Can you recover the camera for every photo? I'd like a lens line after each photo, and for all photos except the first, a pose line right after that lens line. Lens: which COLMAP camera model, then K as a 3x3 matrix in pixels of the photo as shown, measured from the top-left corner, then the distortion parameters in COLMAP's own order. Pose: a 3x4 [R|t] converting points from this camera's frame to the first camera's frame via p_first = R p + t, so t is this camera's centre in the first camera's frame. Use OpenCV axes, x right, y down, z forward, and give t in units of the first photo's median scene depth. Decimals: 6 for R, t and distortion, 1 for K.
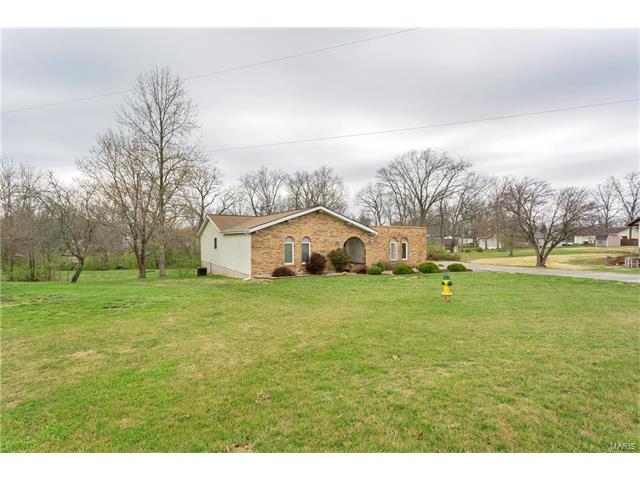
lens RADIAL K [[316.6, 0, 309.5], [0, 316.6, 240.3], [0, 0, 1]] dist [0.002381, 0.000494]
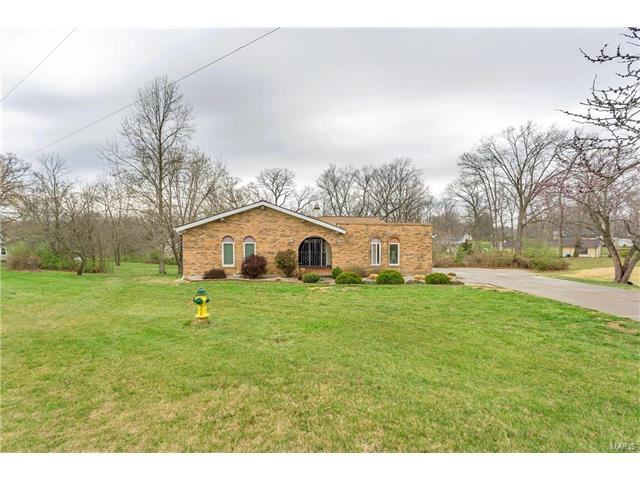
lens RADIAL K [[316.6, 0, 309.5], [0, 316.6, 240.3], [0, 0, 1]] dist [0.002381, 0.000494]
pose [[0.925830, 0.004600, -0.377912, 0.452401], [-0.004107, 0.999989, 0.002111, -0.002023], [0.377918, -0.000403, 0.925839, 0.209341]]
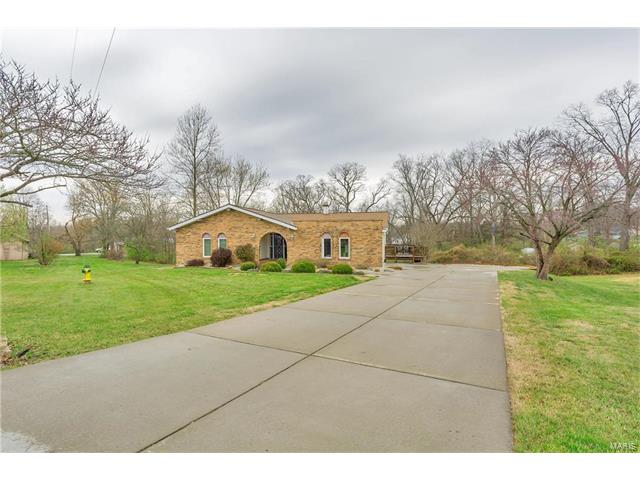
lens RADIAL K [[348.9, 0, 320.0], [0, 348.9, 240.0], [0, 0, 1]] dist [-0.001371, -0.000221]
pose [[0.744316, 0.002187, -0.667824, 0.986183], [0.005602, 0.999939, 0.009518, 0.003066], [0.667804, -0.010825, 0.744258, 0.289805]]
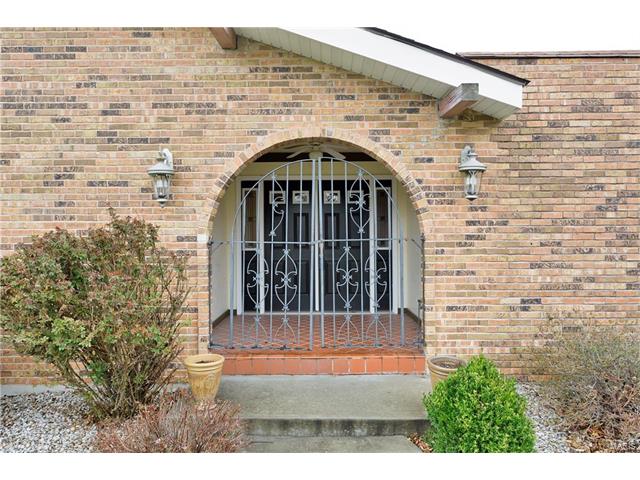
lens RADIAL K [[454.2, 0, 320.0], [0, 454.2, 240.0], [0, 0, 1]] dist [-0.000240, -0.000304]
pose [[0.866665, -0.008916, -0.498811, 0.240604], [0.007820, 0.999960, -0.004286, 0.032492], [0.498829, -0.000187, 0.866700, 0.840179]]
